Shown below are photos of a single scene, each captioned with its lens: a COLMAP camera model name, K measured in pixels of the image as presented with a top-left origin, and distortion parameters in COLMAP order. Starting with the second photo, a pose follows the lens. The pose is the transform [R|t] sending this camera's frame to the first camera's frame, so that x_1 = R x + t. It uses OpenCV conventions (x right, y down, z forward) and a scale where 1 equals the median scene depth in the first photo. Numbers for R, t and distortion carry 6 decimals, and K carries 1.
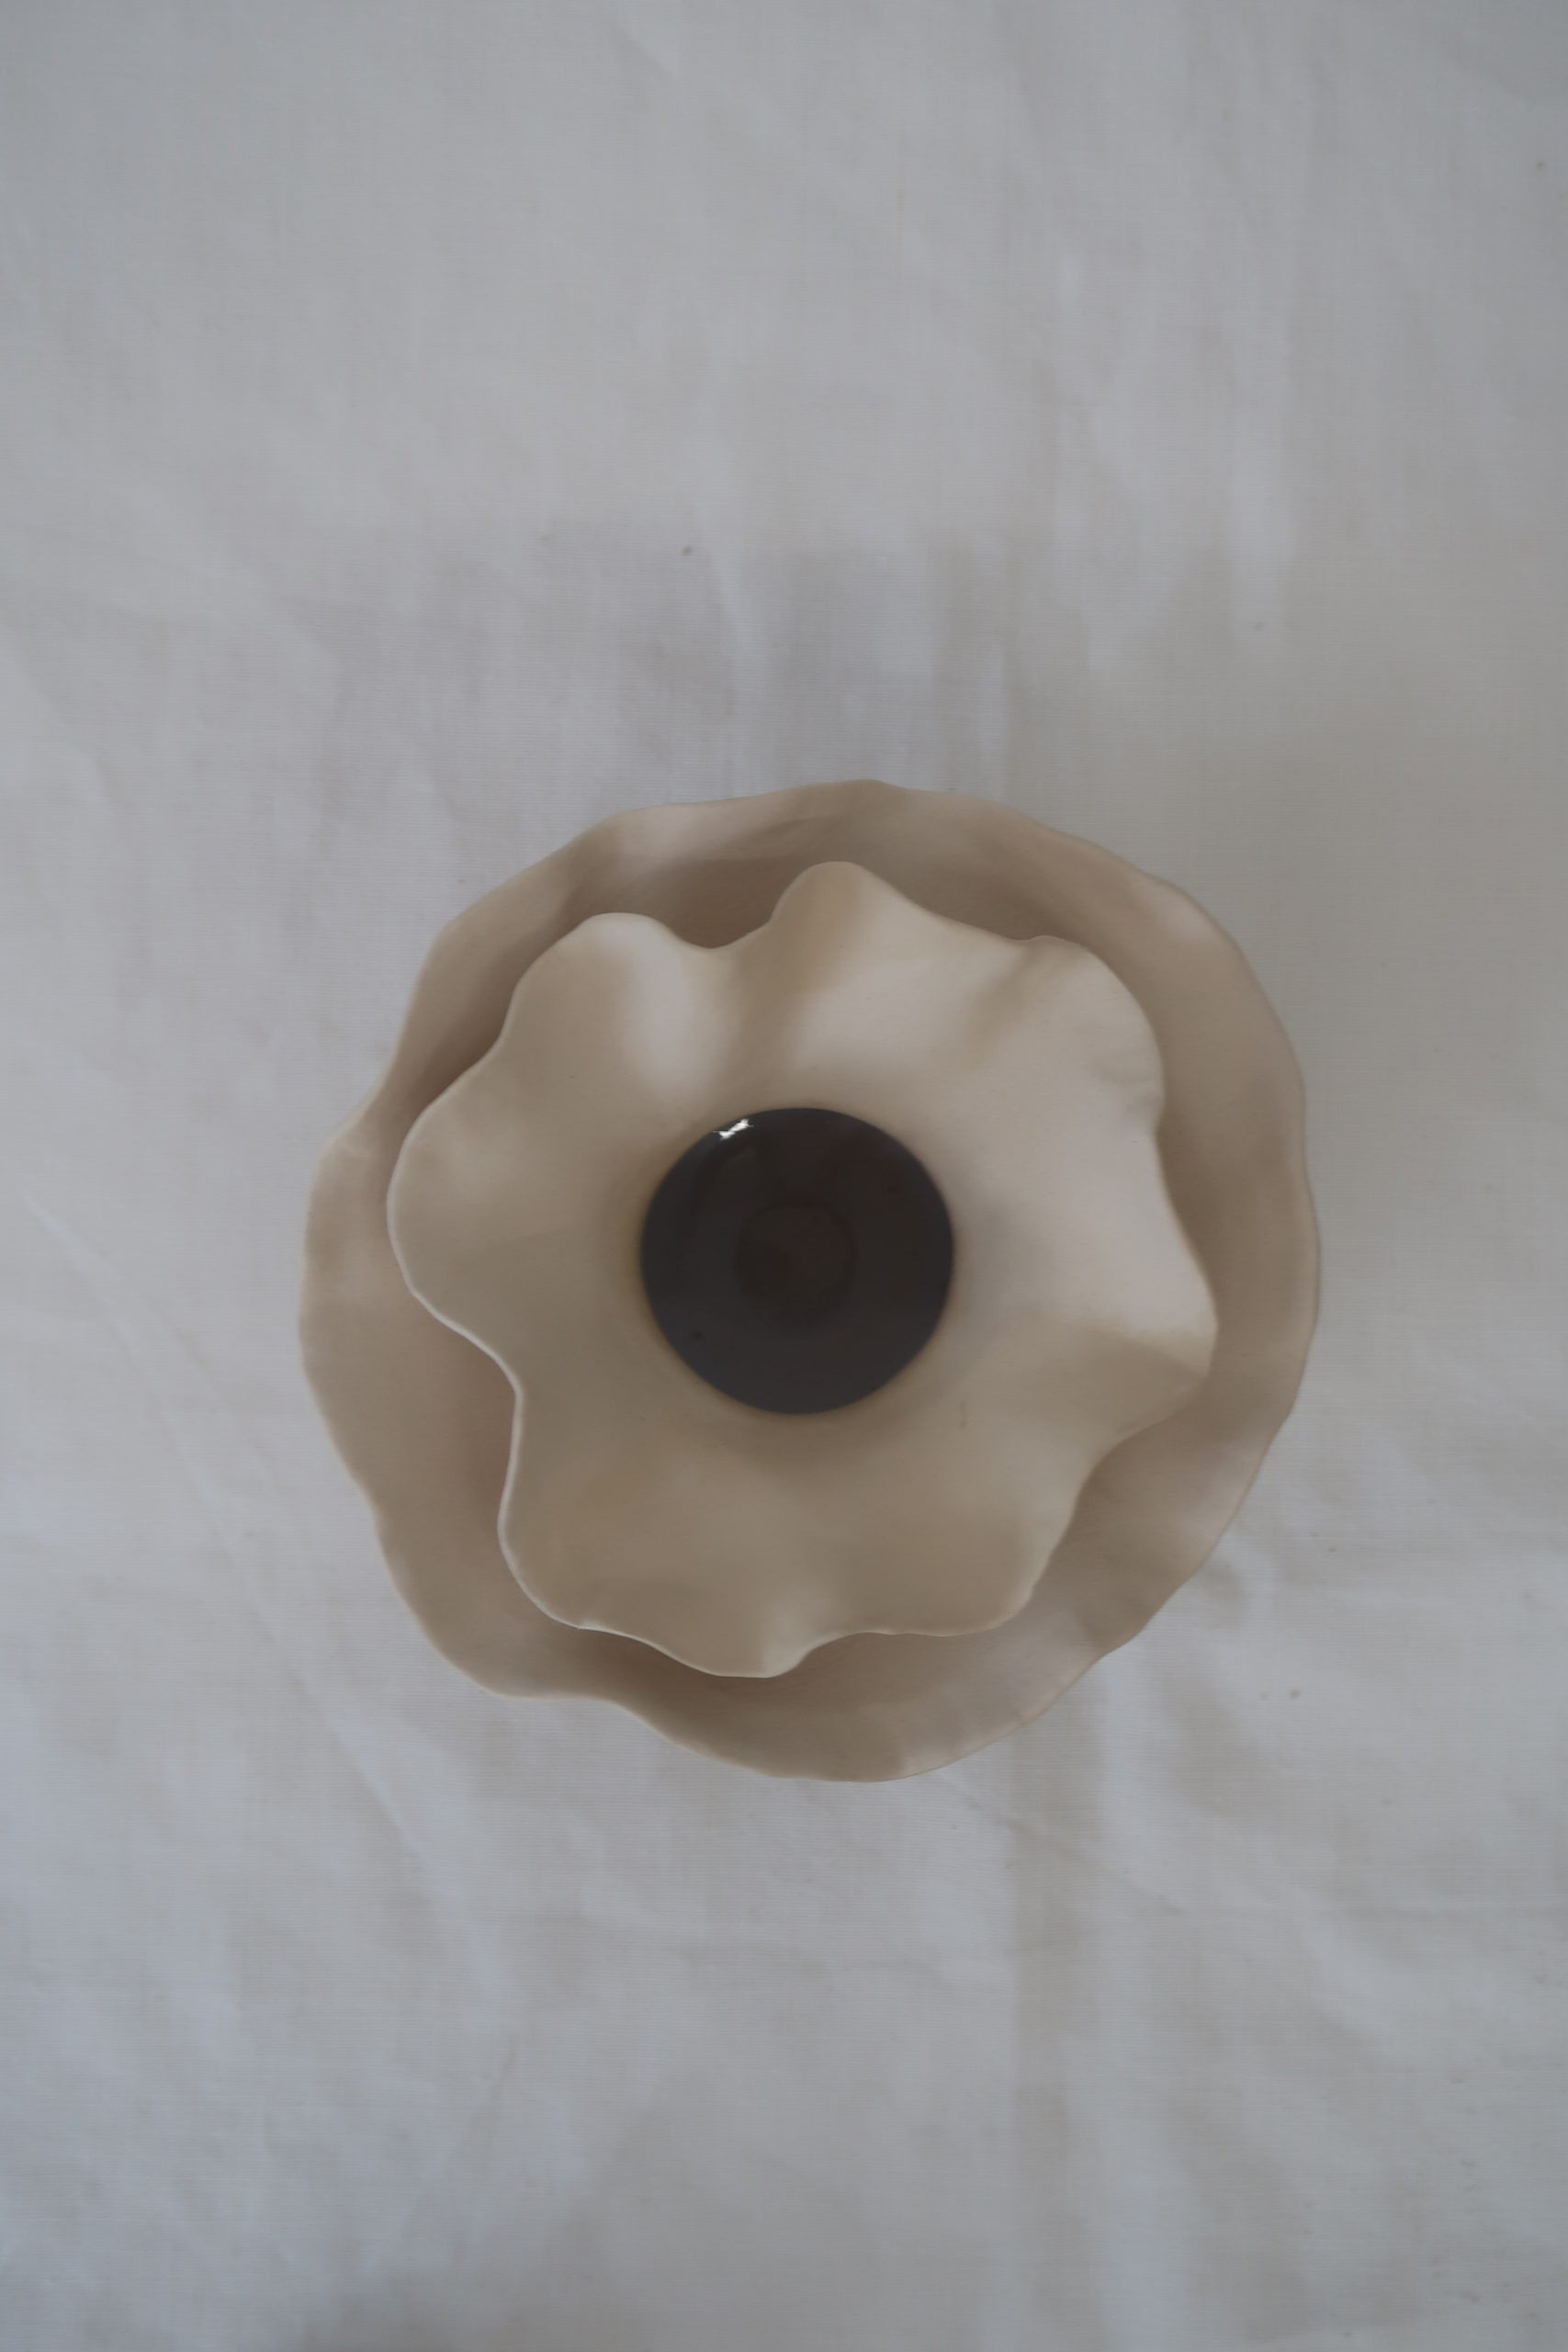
lens RADIAL K [[2635.8, 0, 784.0], [0, 2635.8, 1176.0], [0, 0, 1]] dist [-0.030511, -0.035269]
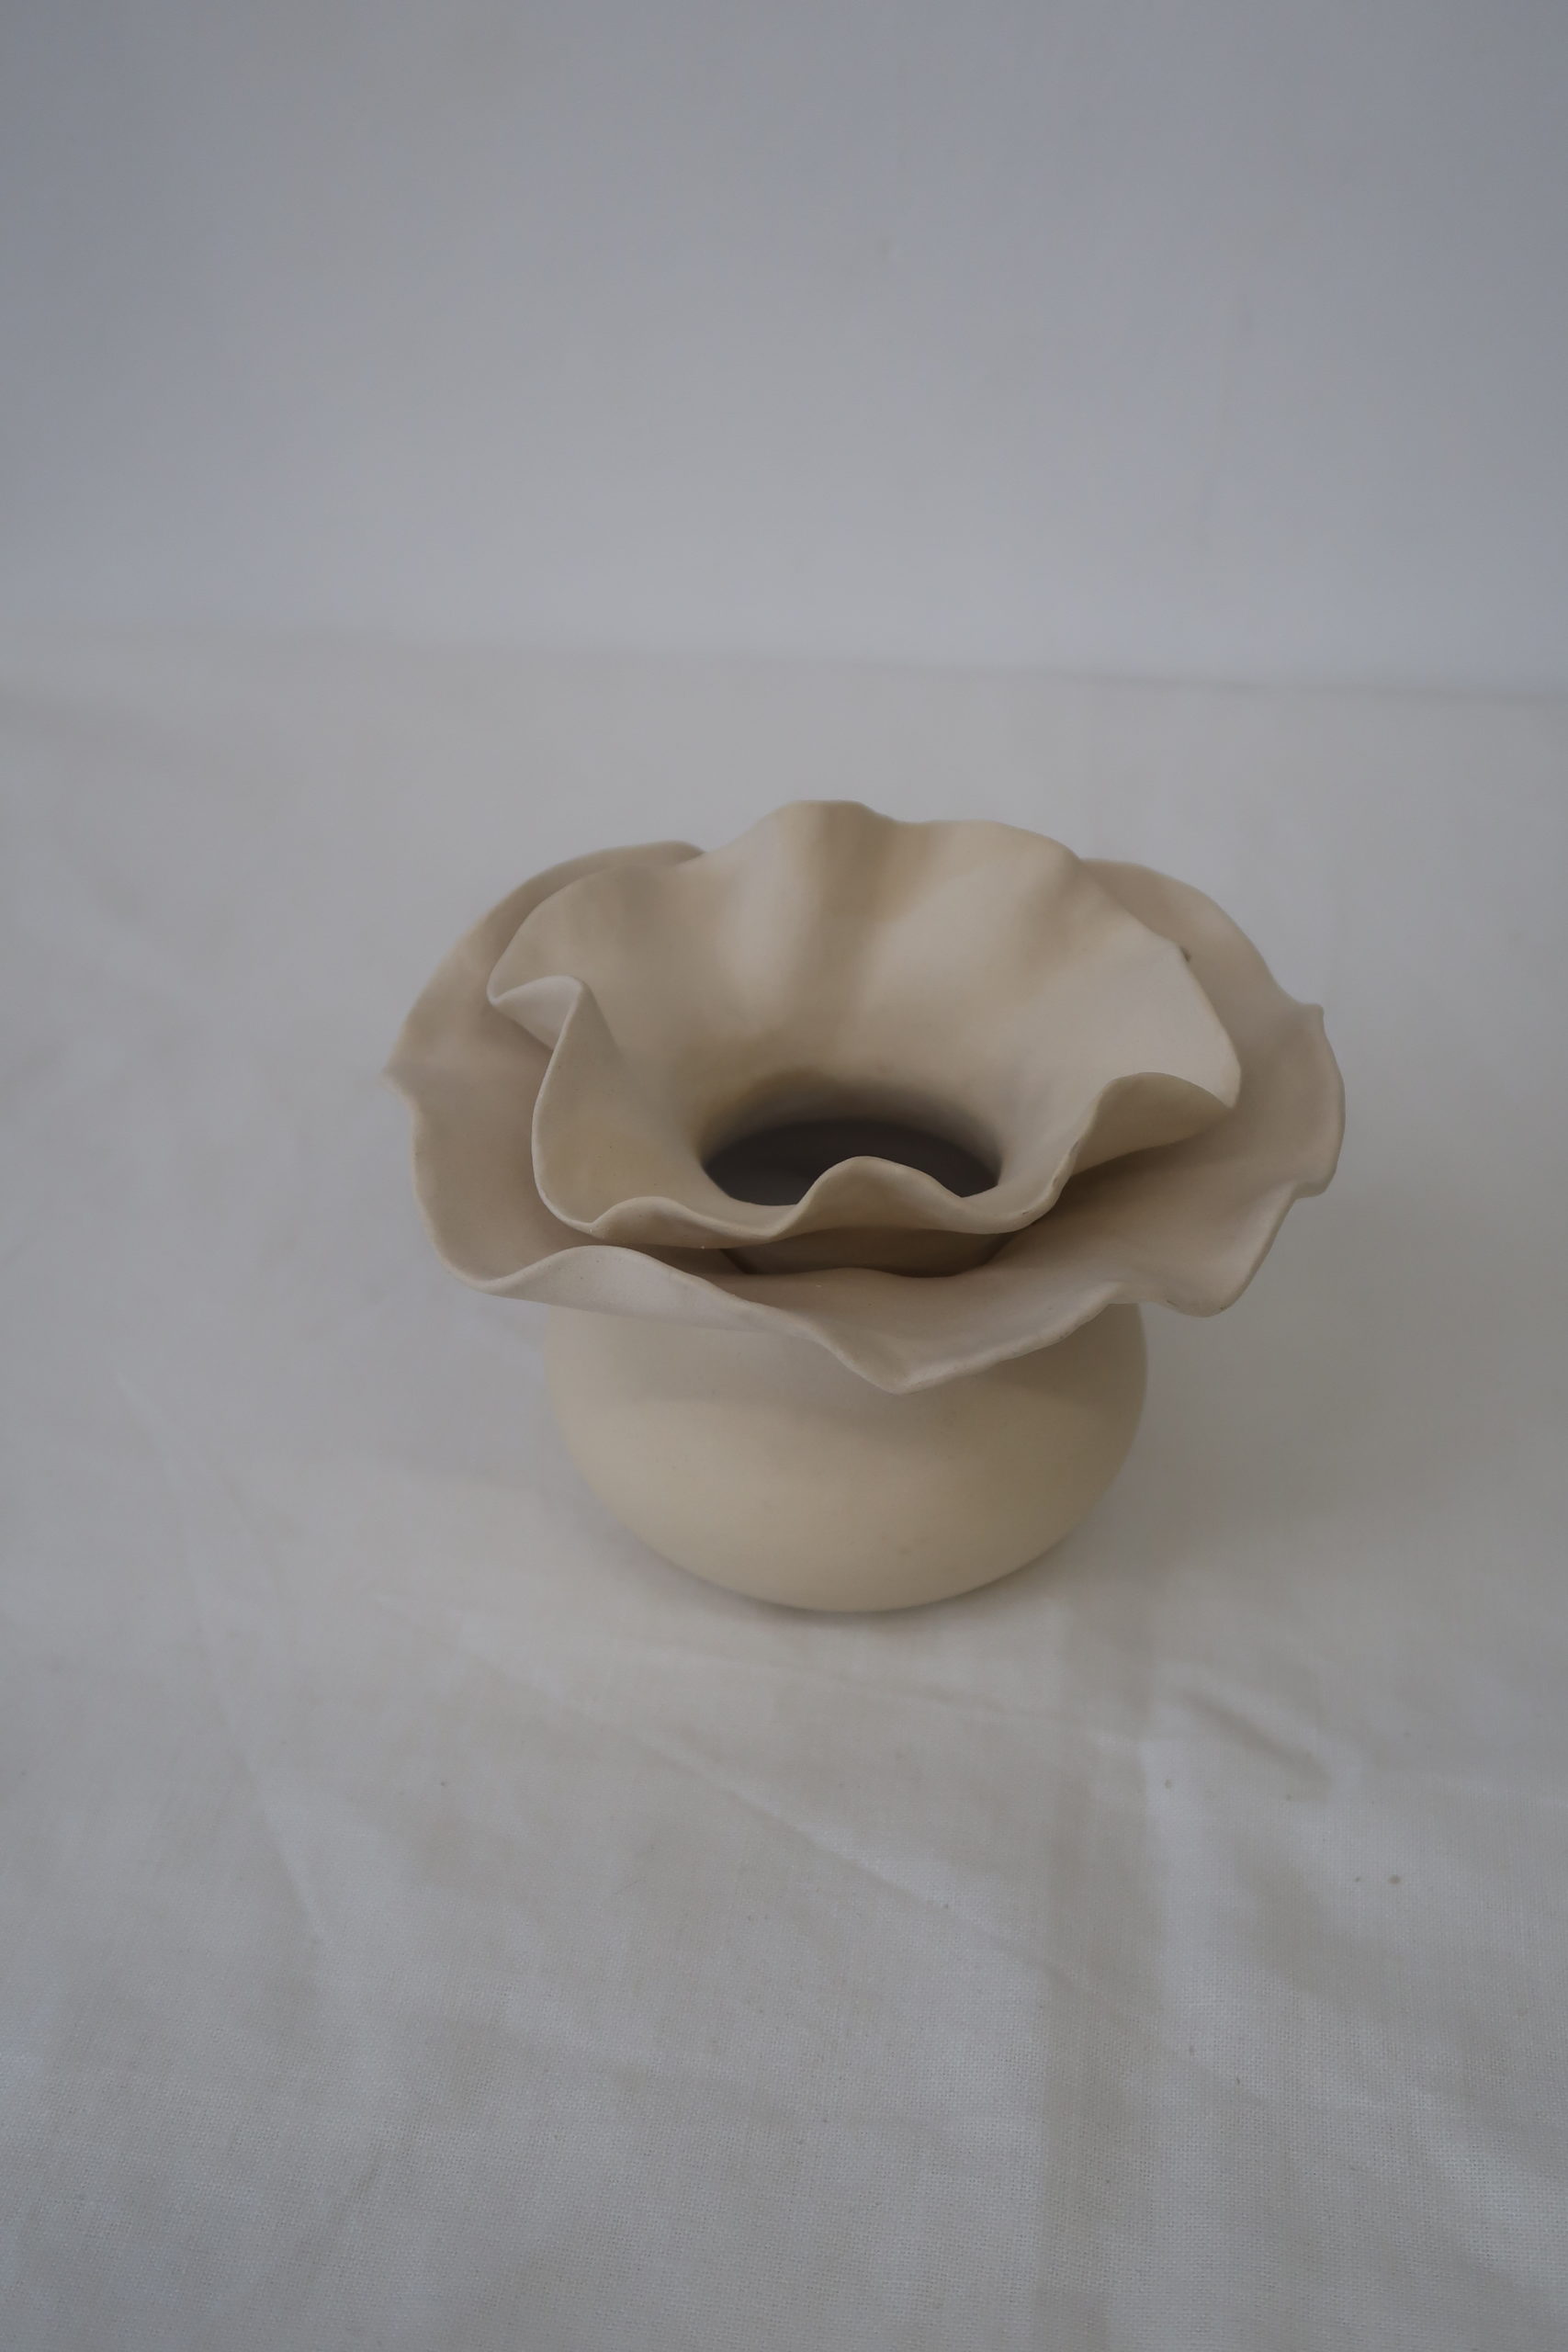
lens RADIAL K [[2635.8, 0, 784.0], [0, 2635.8, 1176.0], [0, 0, 1]] dist [-0.030511, -0.035269]
pose [[0.992220, 0.056238, -0.111075, 0.082050], [-0.122609, 0.596289, -0.793351, 0.748542], [0.021616, 0.800798, 0.598545, 0.320270]]
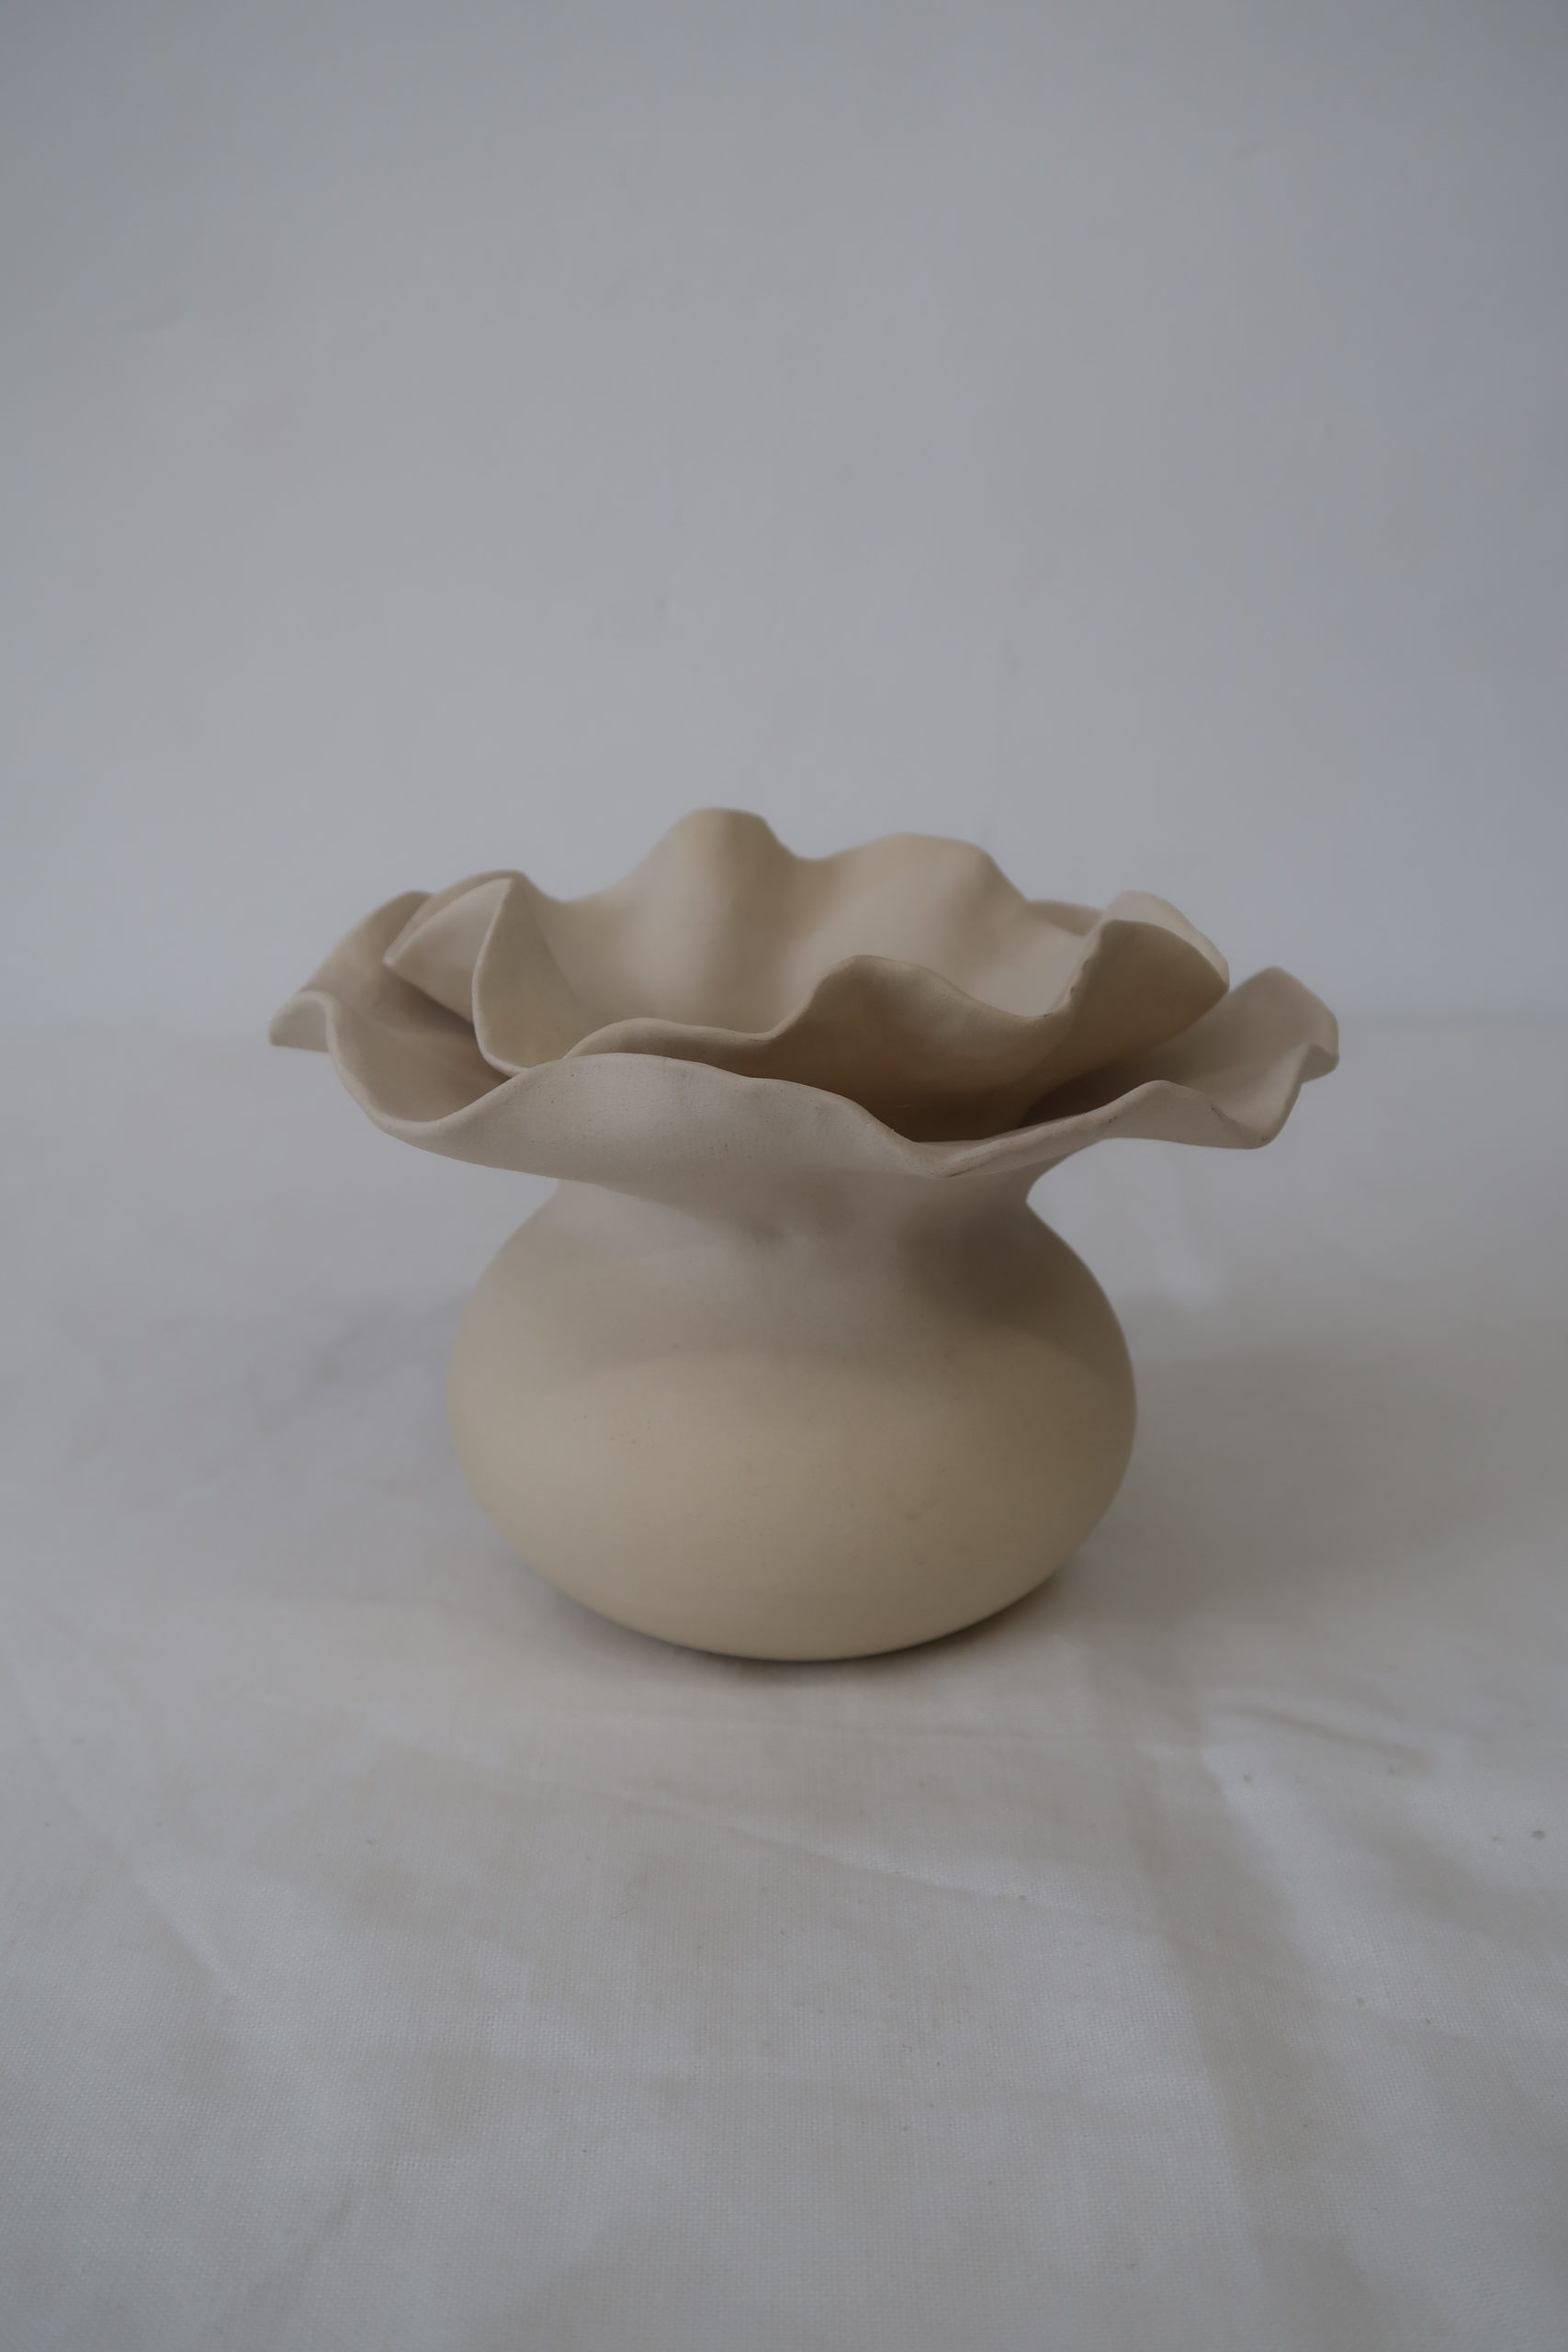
lens RADIAL K [[2635.8, 0, 784.0], [0, 2635.8, 1176.0], [0, 0, 1]] dist [-0.030511, -0.035269]
pose [[0.999475, -0.020265, 0.025292, -0.019558], [0.030106, 0.291586, -0.956071, 0.805349], [0.012000, 0.956330, 0.292043, 0.629174]]
